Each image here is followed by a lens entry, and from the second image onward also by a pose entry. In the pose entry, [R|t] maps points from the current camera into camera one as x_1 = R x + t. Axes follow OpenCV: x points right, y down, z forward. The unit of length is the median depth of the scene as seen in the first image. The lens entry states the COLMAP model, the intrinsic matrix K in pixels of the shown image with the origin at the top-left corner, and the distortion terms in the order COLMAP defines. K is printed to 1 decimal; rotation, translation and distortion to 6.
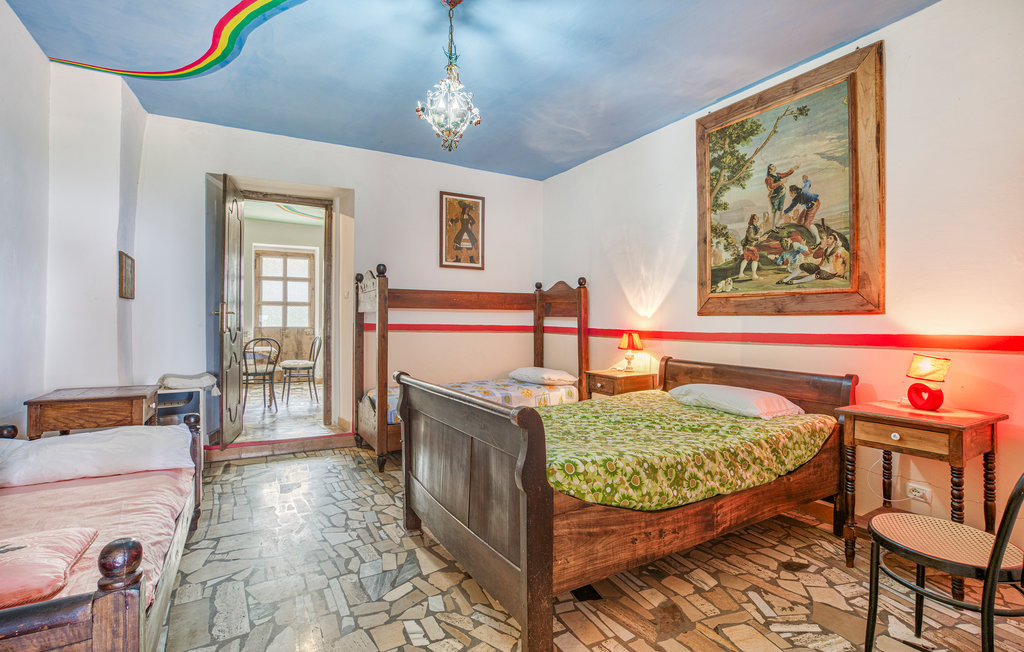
lens RADIAL K [[468.1, 0, 511.1], [0, 468.1, 321.6], [0, 0, 1]] dist [-0.003904, 0.000092]
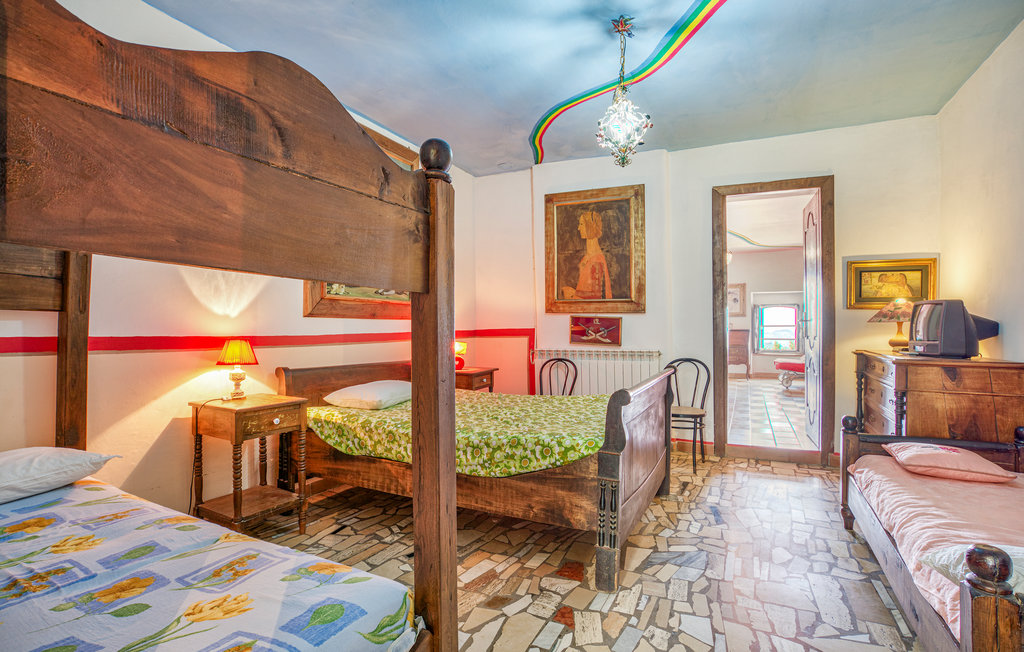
lens RADIAL K [[468.1, 0, 535.4], [0, 468.1, 324.5], [0, 0, 1]] dist [-0.003904, 0.000092]
pose [[-0.567465, -0.001328, 0.823397, -0.841752], [-0.004823, 0.999987, -0.001711, 0.001753], [-0.823384, -0.004942, -0.567464, 1.656062]]
